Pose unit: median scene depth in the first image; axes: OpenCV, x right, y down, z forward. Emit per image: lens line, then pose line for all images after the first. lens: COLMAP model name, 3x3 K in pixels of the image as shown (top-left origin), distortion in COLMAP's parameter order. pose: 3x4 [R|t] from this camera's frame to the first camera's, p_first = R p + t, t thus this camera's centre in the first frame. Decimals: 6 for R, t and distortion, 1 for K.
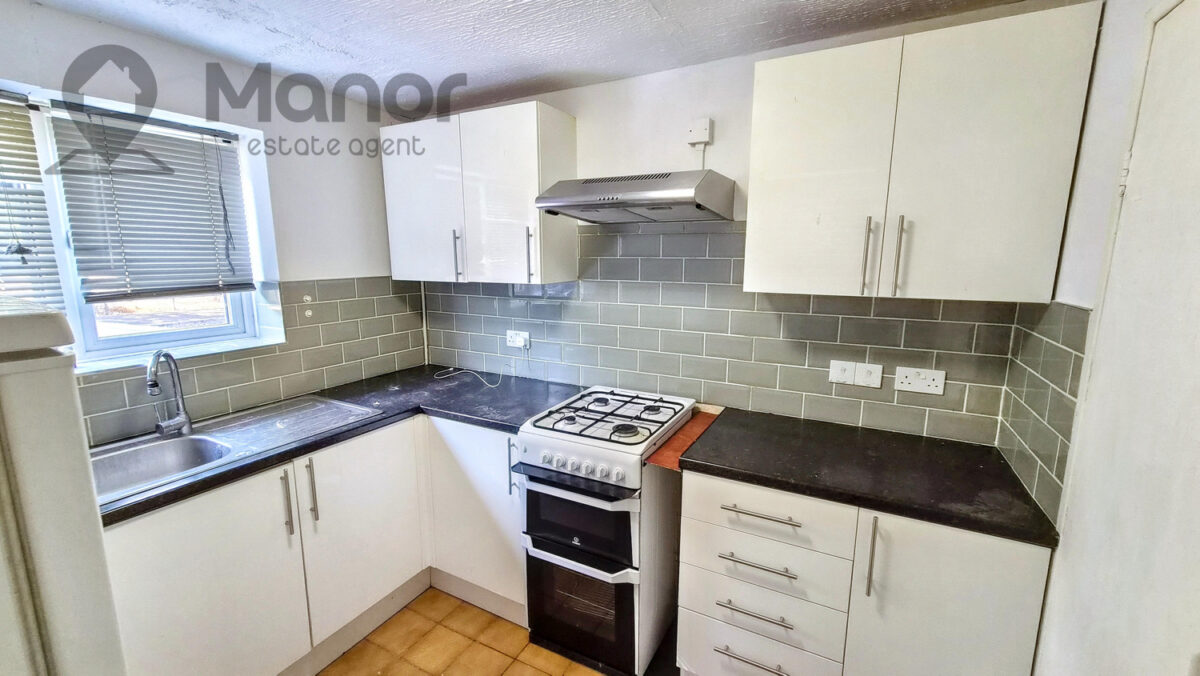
lens RADIAL K [[491.3, 0, 599.7], [0, 491.3, 338.7], [0, 0, 1]] dist [0.004810, -0.001246]
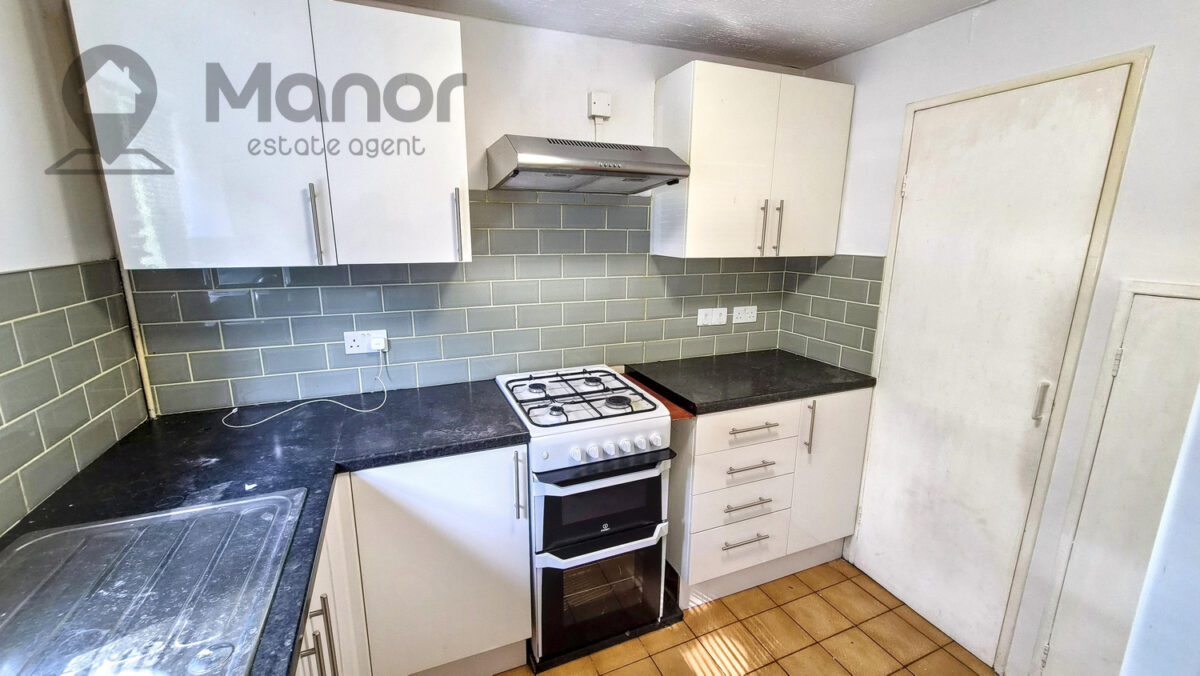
lens RADIAL K [[491.3, 0, 601.1], [0, 491.3, 336.9], [0, 0, 1]] dist [0.004810, -0.001246]
pose [[0.630238, -0.164952, 0.758677, -0.679428], [0.124199, 0.986006, 0.111206, -0.059095], [-0.766404, 0.024141, 0.641905, 0.361313]]
